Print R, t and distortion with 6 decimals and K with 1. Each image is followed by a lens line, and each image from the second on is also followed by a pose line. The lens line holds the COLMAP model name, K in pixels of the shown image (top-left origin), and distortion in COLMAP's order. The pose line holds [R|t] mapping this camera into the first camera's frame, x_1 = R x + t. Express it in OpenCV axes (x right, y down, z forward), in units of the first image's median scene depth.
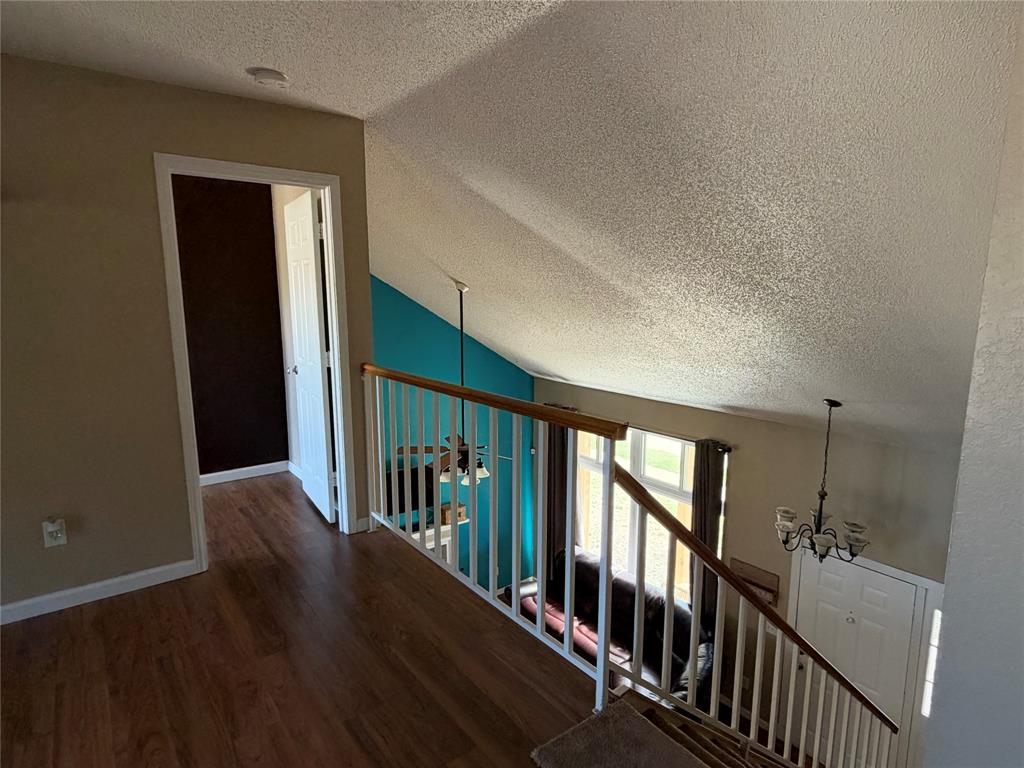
lens RADIAL K [[575.6, 0, 512.0], [0, 575.6, 384.0], [0, 0, 1]] dist [-0.003334, 0.001204]
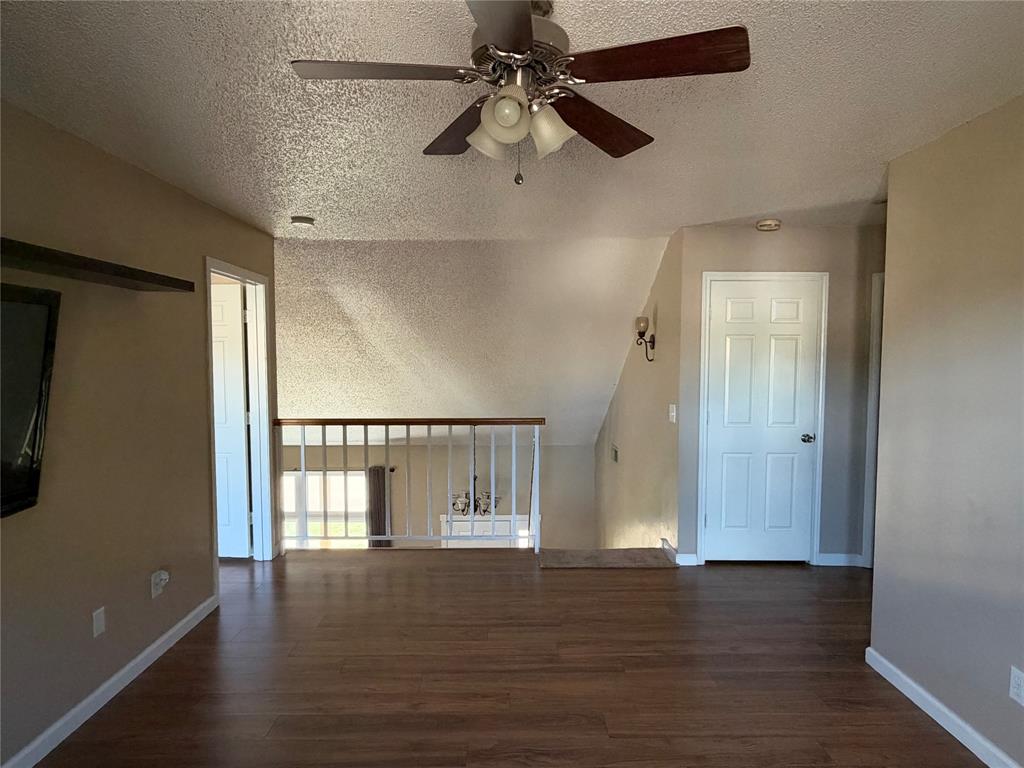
lens RADIAL K [[575.6, 0, 512.0], [0, 575.6, 384.0], [0, 0, 1]] dist [-0.003334, 0.001204]
pose [[0.590947, -0.040003, 0.805718, -1.189706], [0.132334, 0.990047, -0.047904, 0.022932], [-0.795783, 0.134932, 0.590359, -0.225669]]
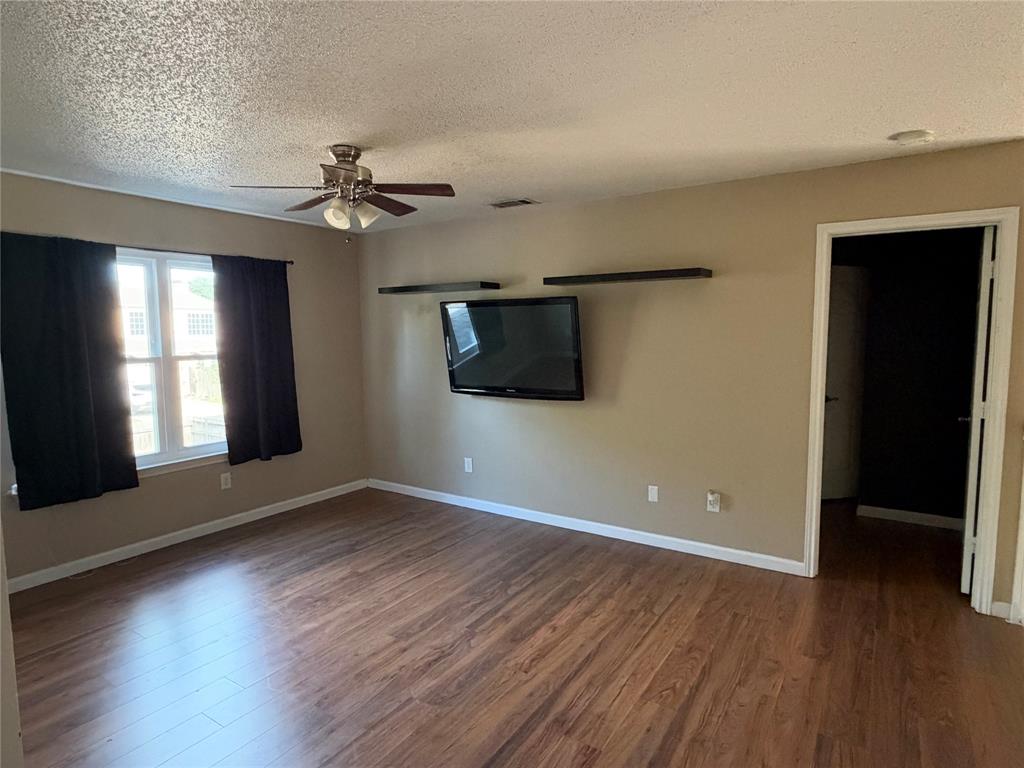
lens RADIAL K [[575.6, 0, 512.0], [0, 575.6, 384.0], [0, 0, 1]] dist [-0.003334, 0.001204]
pose [[0.331560, 0.086833, -0.939430, 0.378110], [-0.145601, 0.988535, 0.039984, -0.018214], [0.932131, 0.123524, 0.340402, 0.007846]]
